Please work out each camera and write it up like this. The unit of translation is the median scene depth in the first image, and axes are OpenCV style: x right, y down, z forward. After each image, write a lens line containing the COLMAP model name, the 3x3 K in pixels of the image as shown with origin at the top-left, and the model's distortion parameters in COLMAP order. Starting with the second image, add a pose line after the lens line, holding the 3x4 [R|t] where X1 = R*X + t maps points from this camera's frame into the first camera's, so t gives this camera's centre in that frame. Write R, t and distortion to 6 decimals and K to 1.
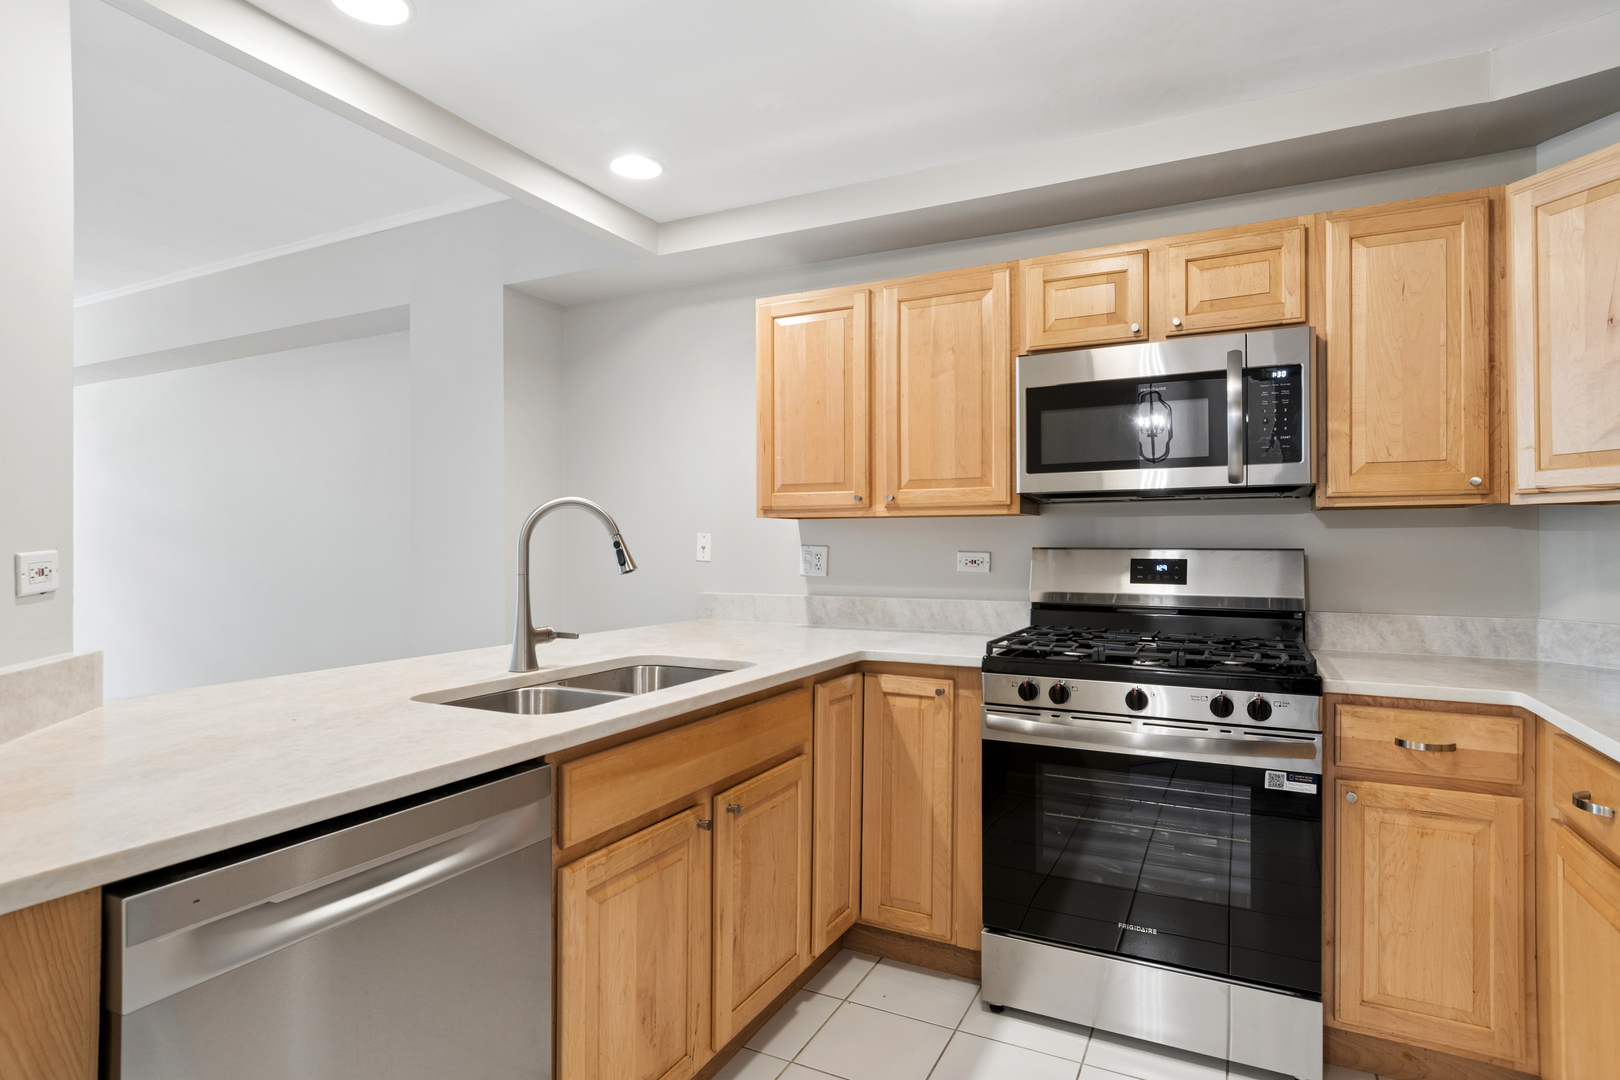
lens RADIAL K [[863.7, 0, 794.4], [0, 863.7, 536.0], [0, 0, 1]] dist [0.009788, -0.014757]
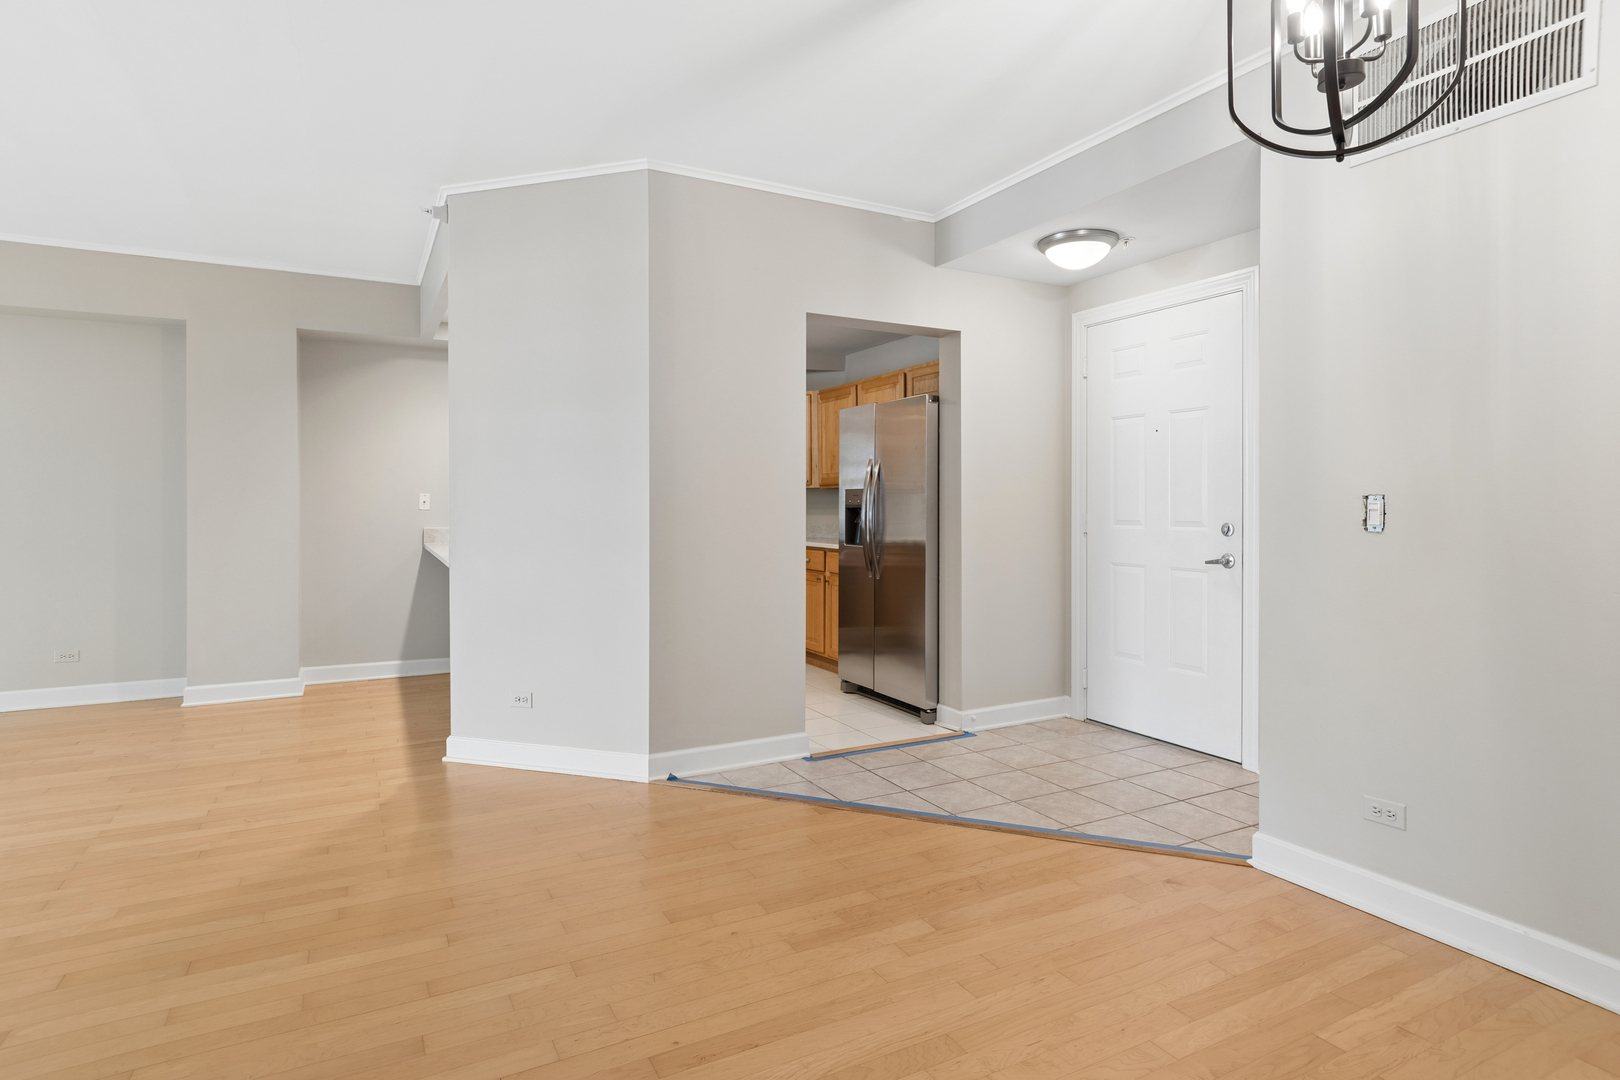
lens RADIAL K [[862.8, 0, 799.1], [0, 862.8, 500.3], [0, 0, 1]] dist [0.013087, -0.016186]
pose [[0.581497, -0.002008, 0.813546, -1.736611], [-0.006546, 0.999953, 0.007146, -0.011768], [-0.813522, -0.009481, 0.581457, -0.989368]]
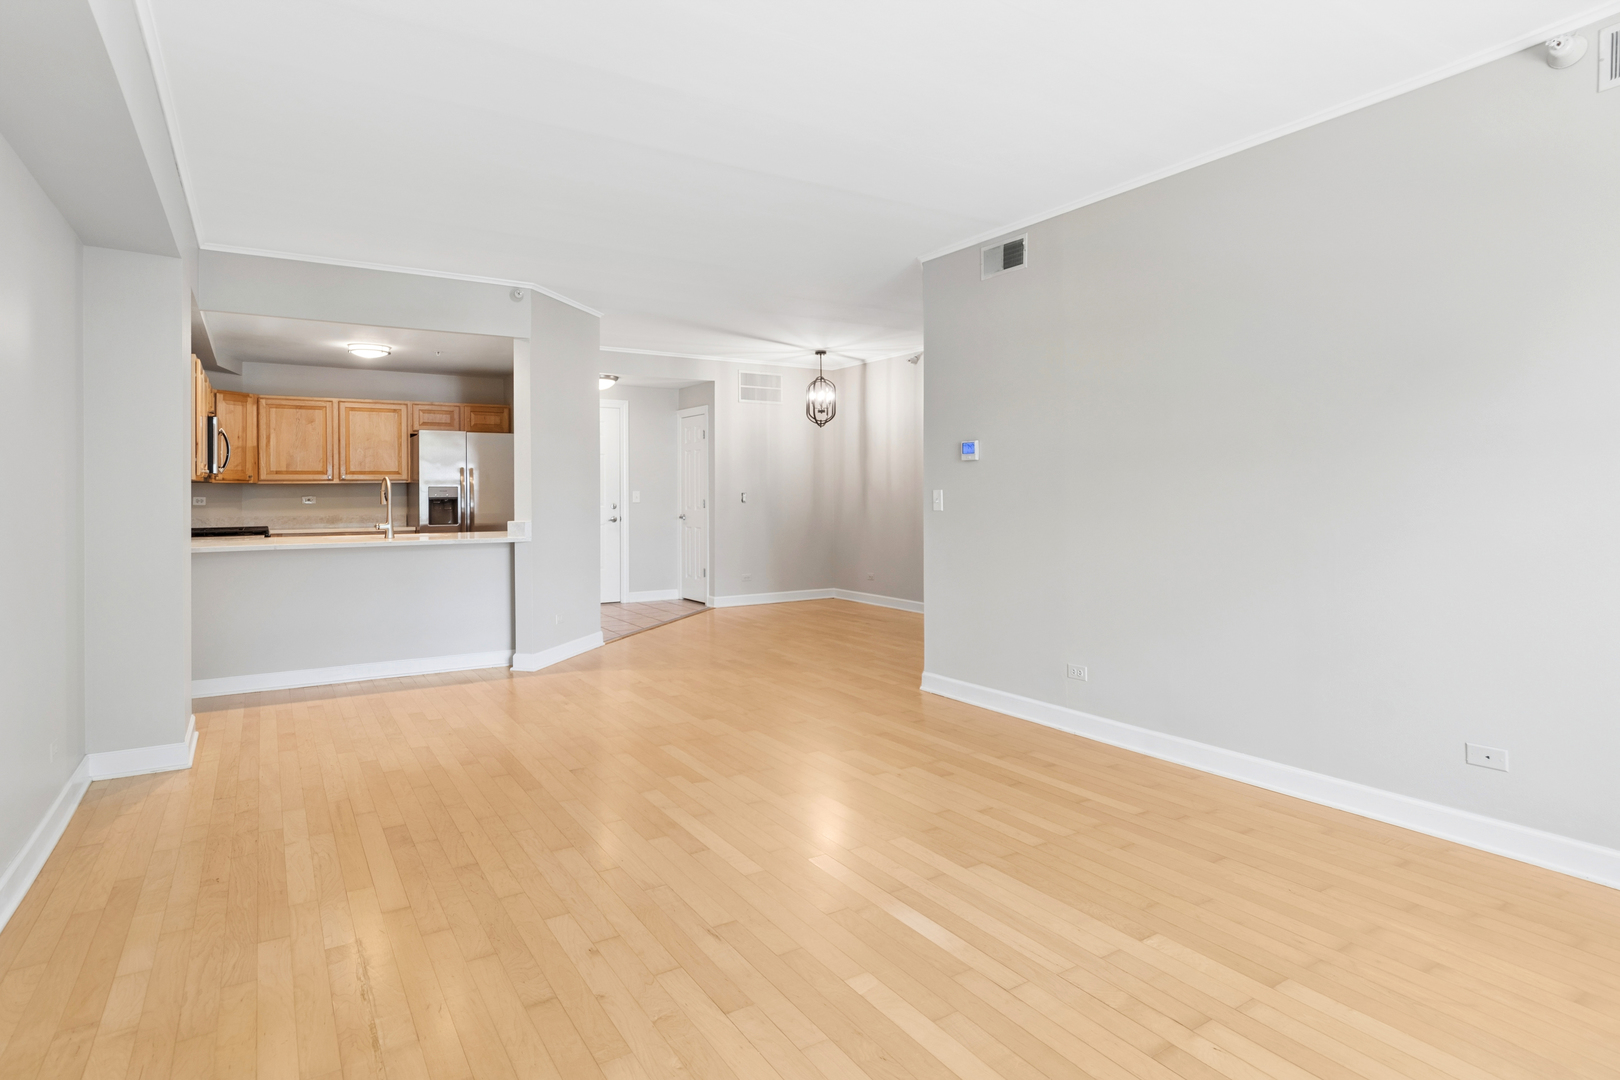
lens RADIAL K [[862.8, 0, 799.1], [0, 862.8, 500.3], [0, 0, 1]] dist [0.013087, -0.016186]
pose [[-0.857409, -0.004097, 0.514620, -2.777676], [-0.004506, 0.999990, 0.000455, 0.020484], [-0.514616, -0.001929, -0.857418, 2.621343]]
